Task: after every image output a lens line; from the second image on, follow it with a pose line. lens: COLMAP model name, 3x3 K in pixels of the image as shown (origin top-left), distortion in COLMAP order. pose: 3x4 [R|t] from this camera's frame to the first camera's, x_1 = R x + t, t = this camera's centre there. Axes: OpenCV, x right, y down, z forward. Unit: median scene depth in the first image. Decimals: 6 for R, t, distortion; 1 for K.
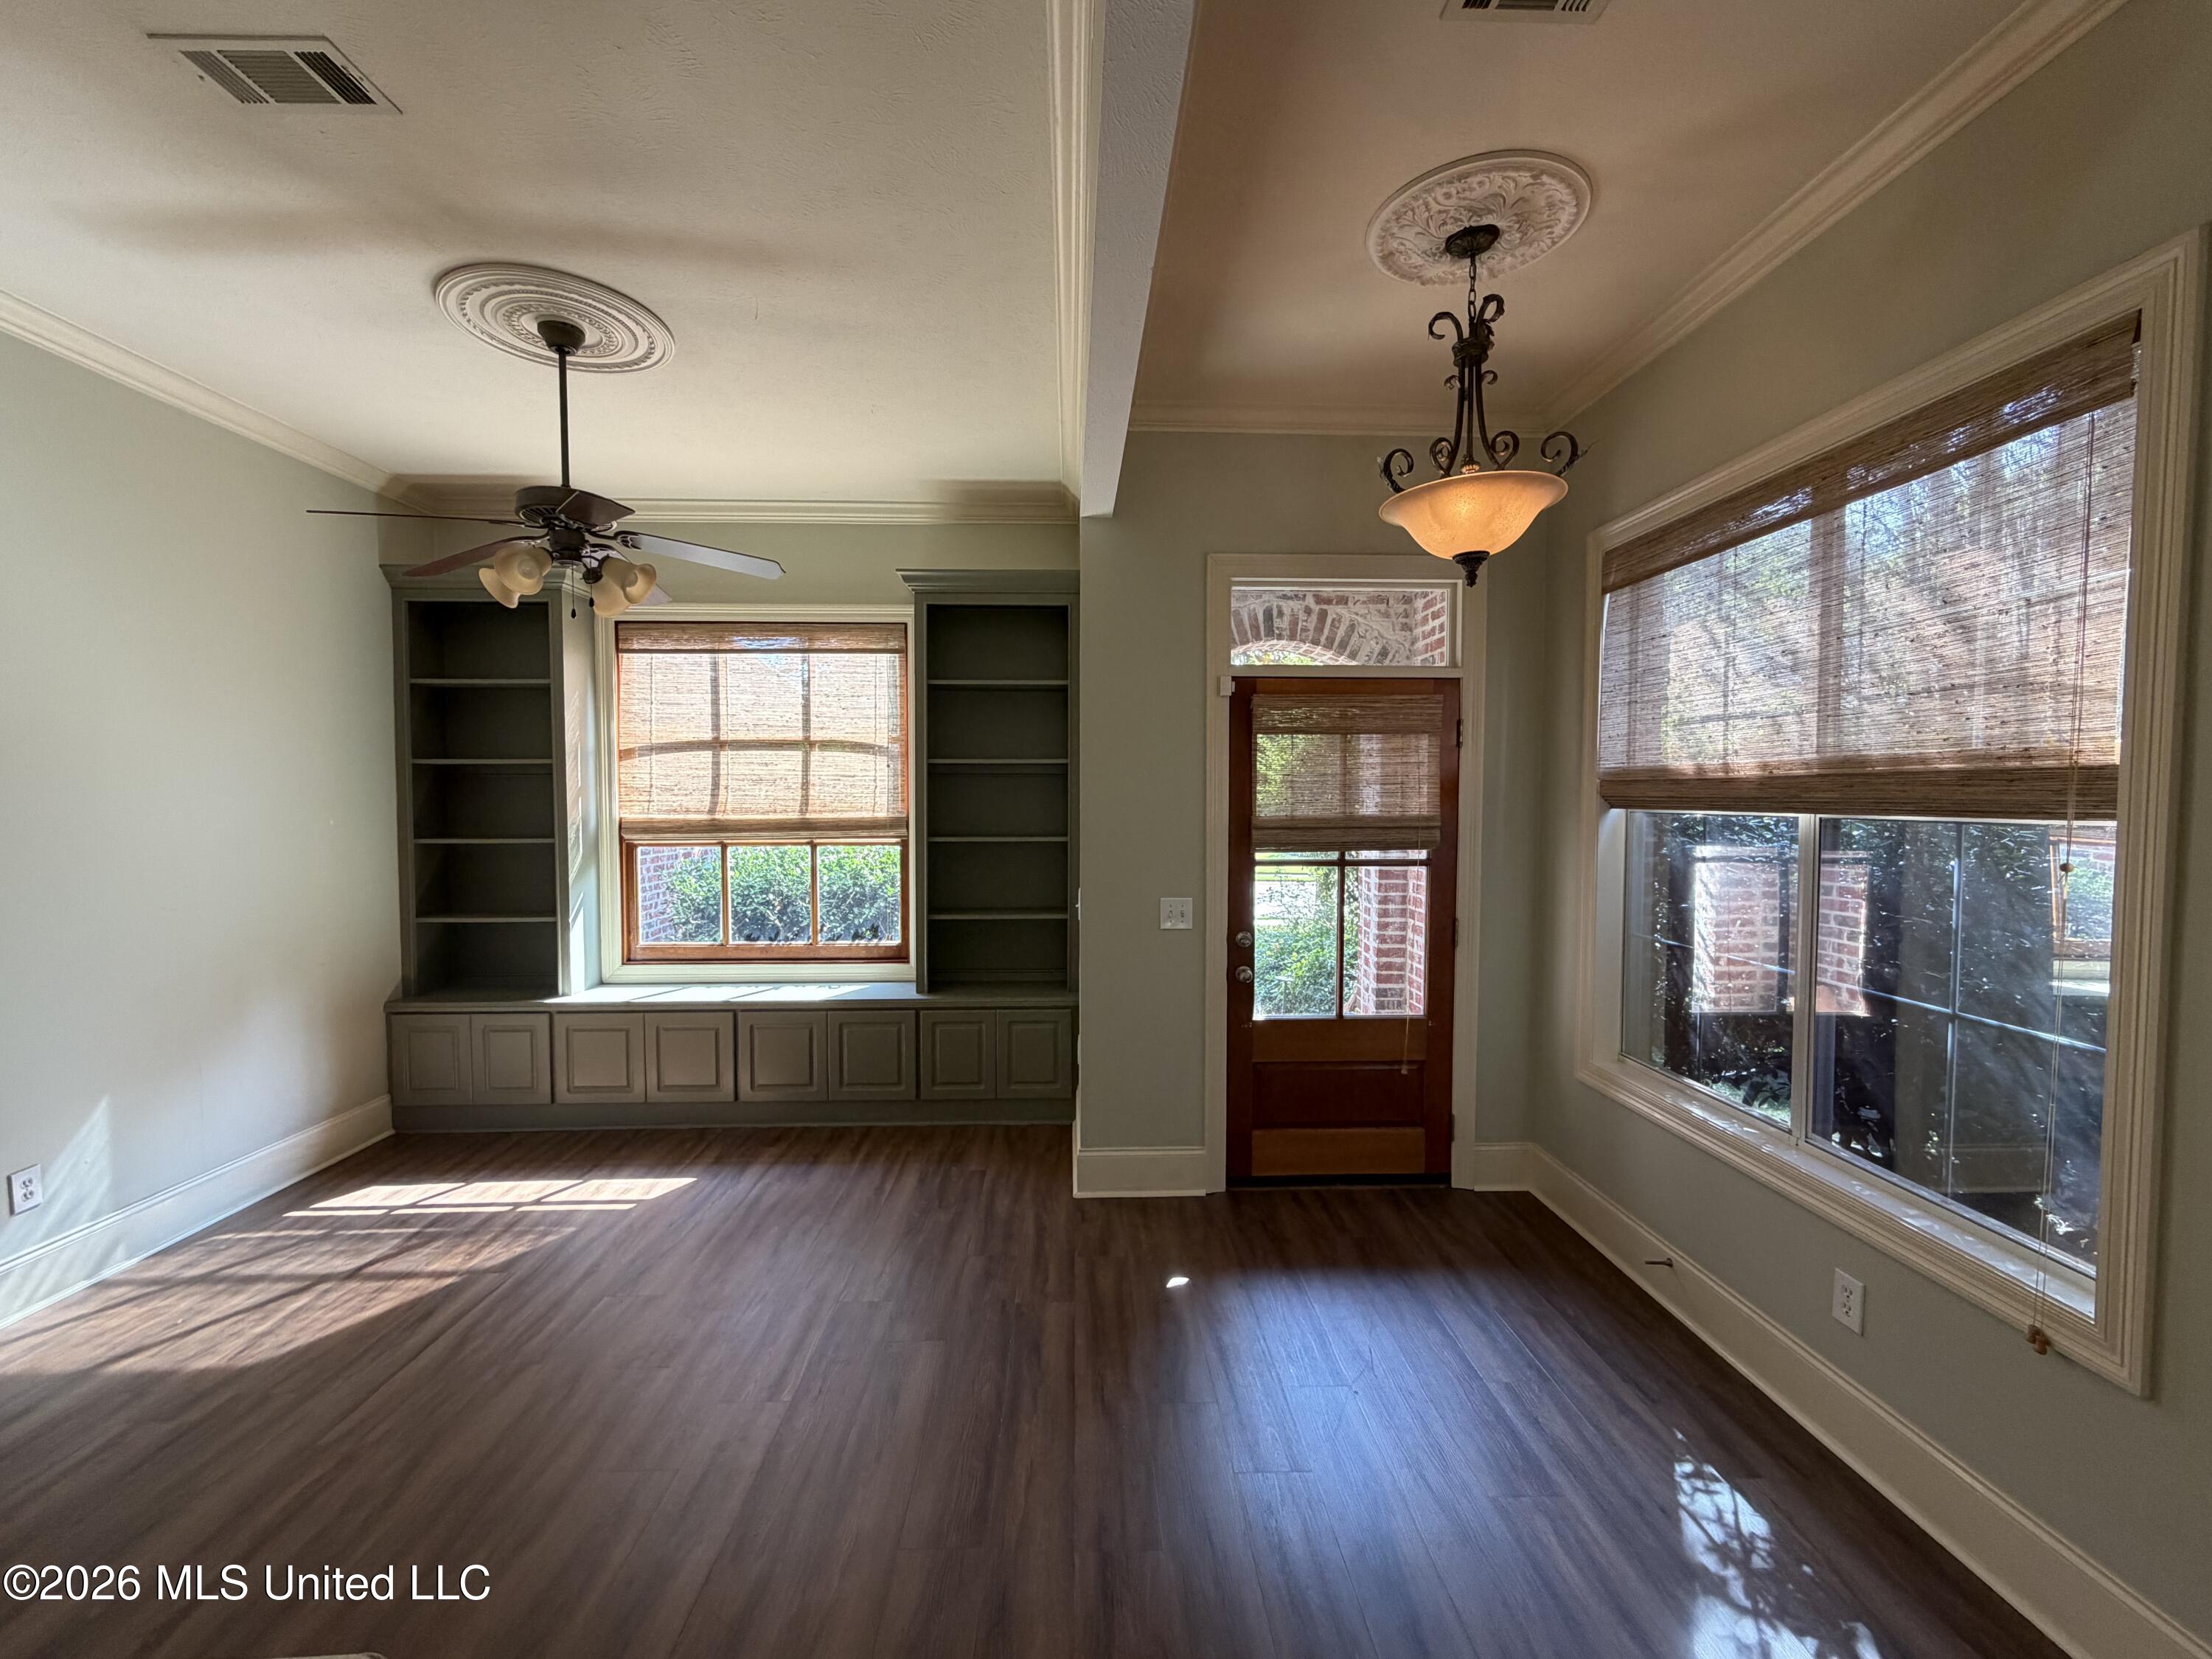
lens RADIAL K [[910.1, 0, 1101.4], [0, 910.1, 831.4], [0, 0, 1]] dist [-0.001370, 0.000944]
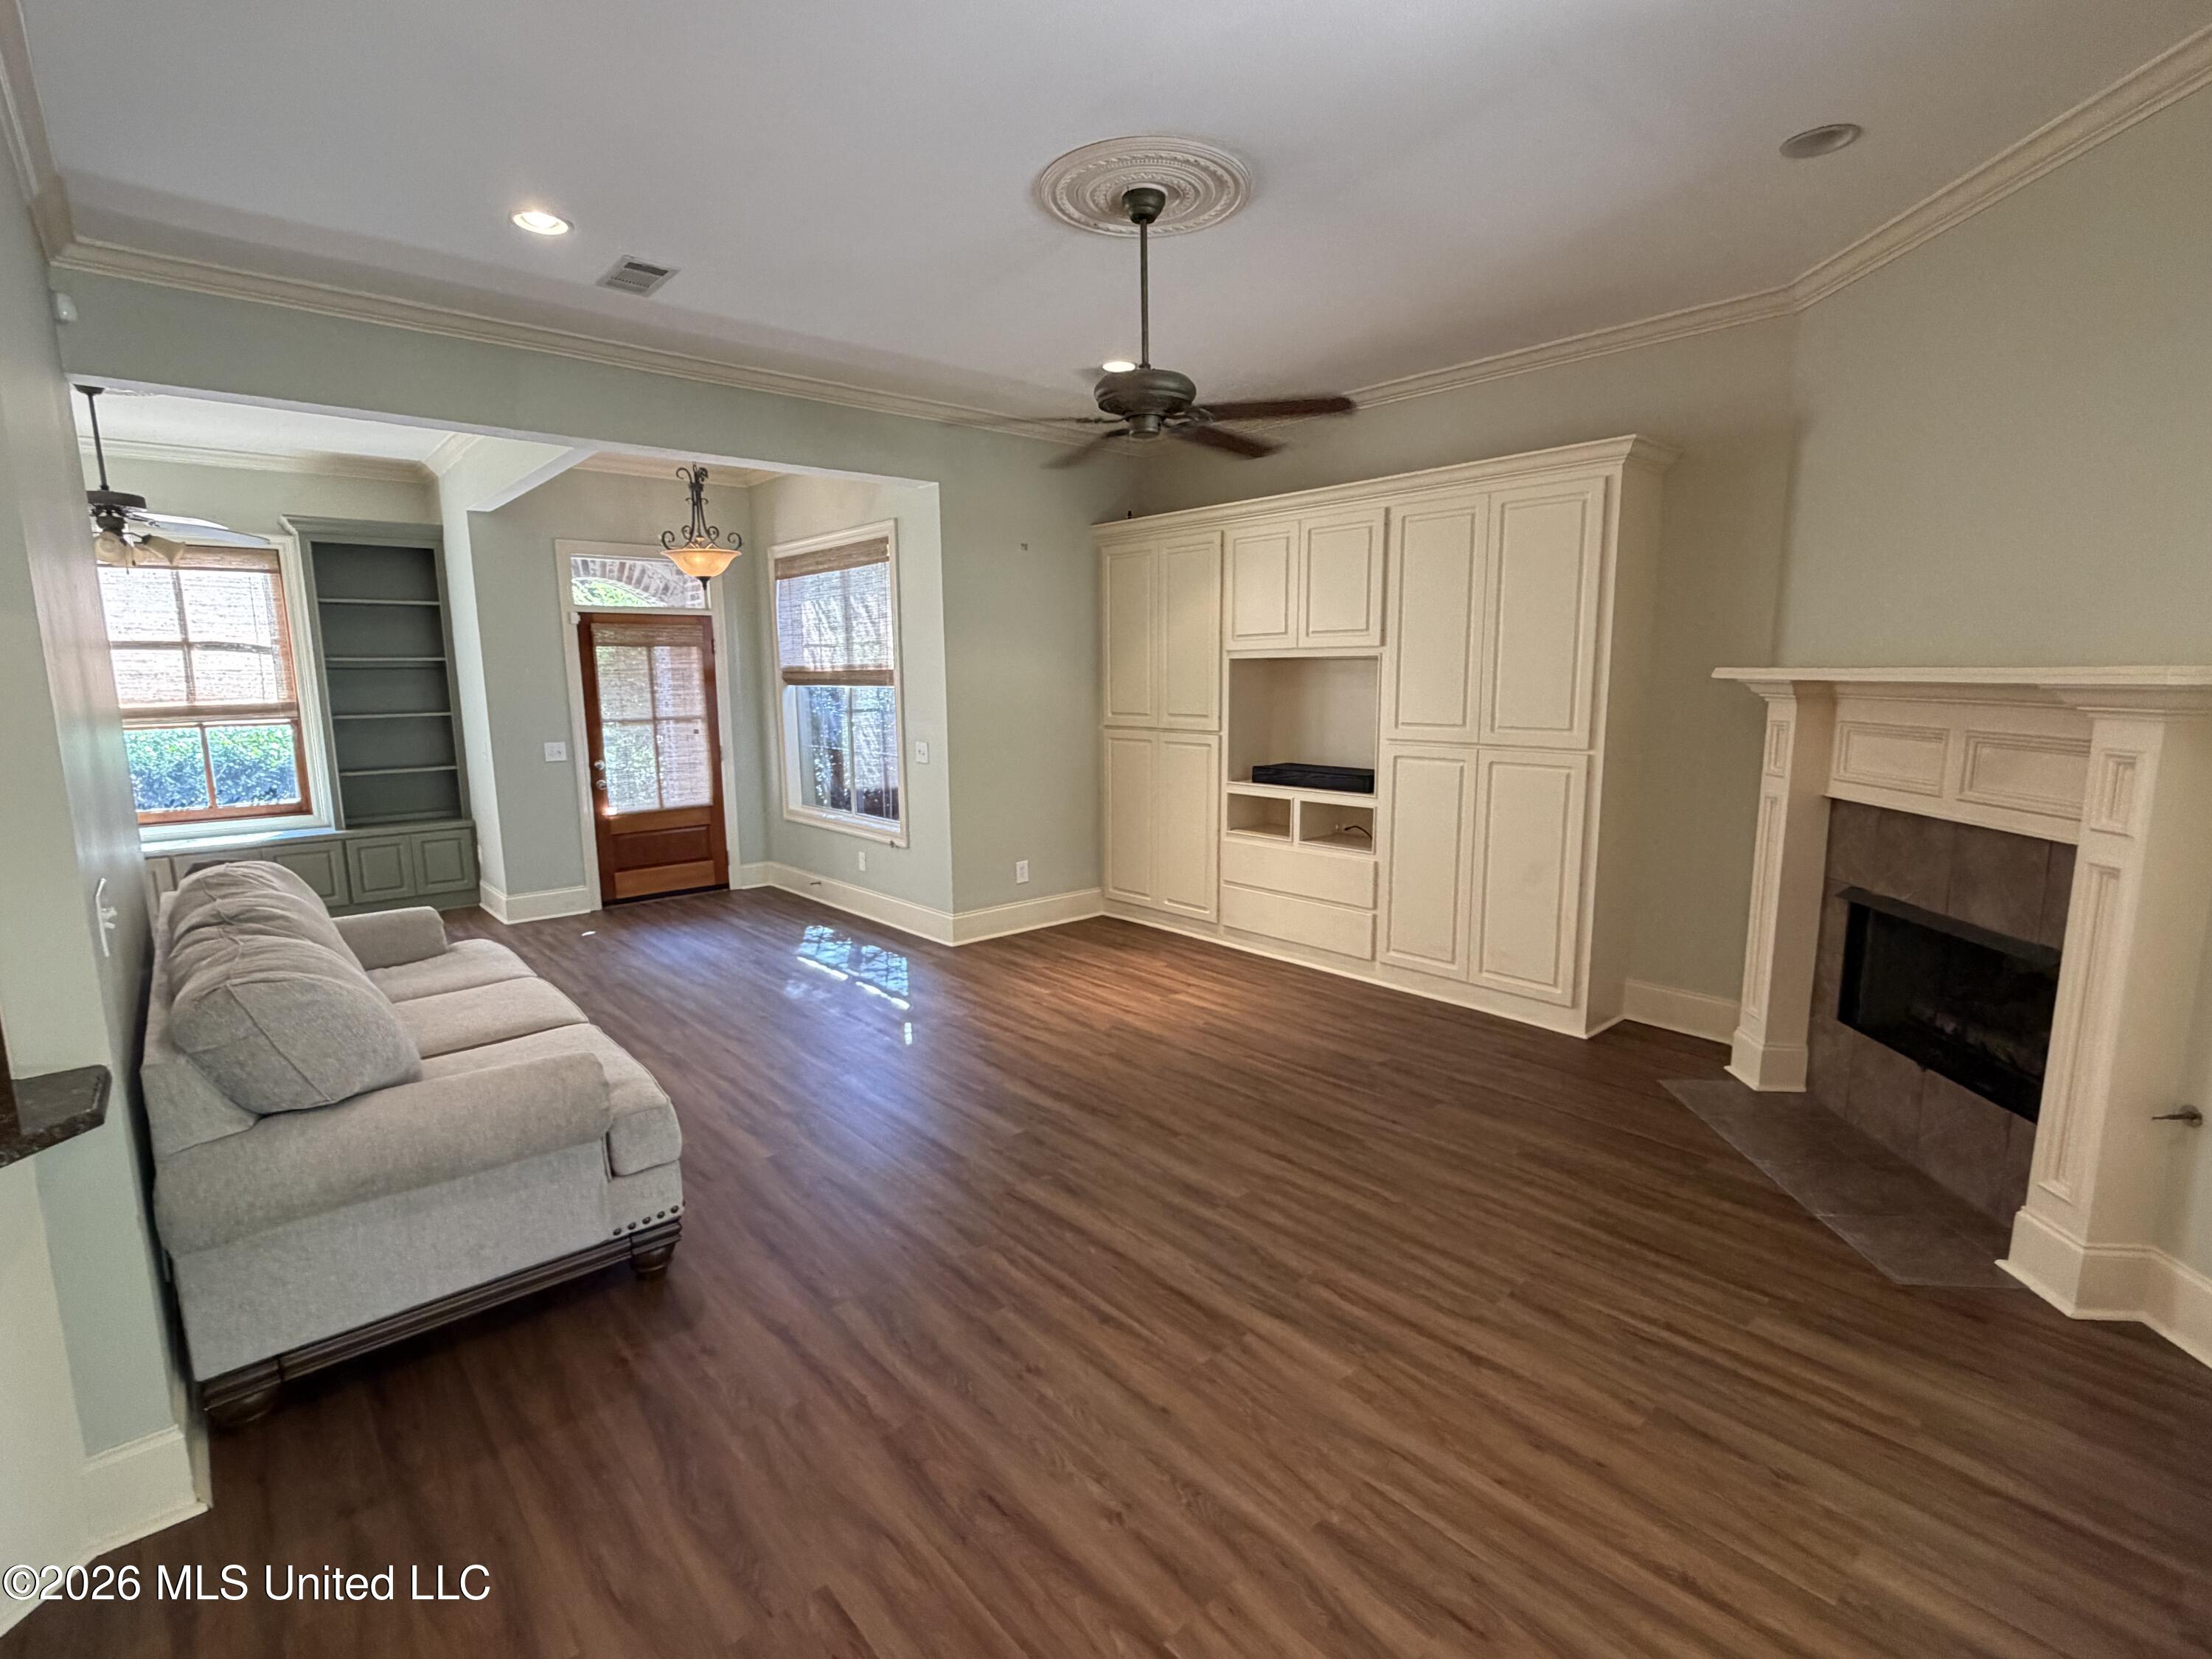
lens RADIAL K [[1034.6, 0, 1101.6], [0, 1034.6, 836.3], [0, 0, 1]] dist [0.003617, 0.000406]
pose [[0.772892, -0.109607, 0.624999, -0.327488], [0.037375, 0.991122, 0.127596, 0.033698], [-0.633436, -0.075259, 0.770127, -1.062536]]
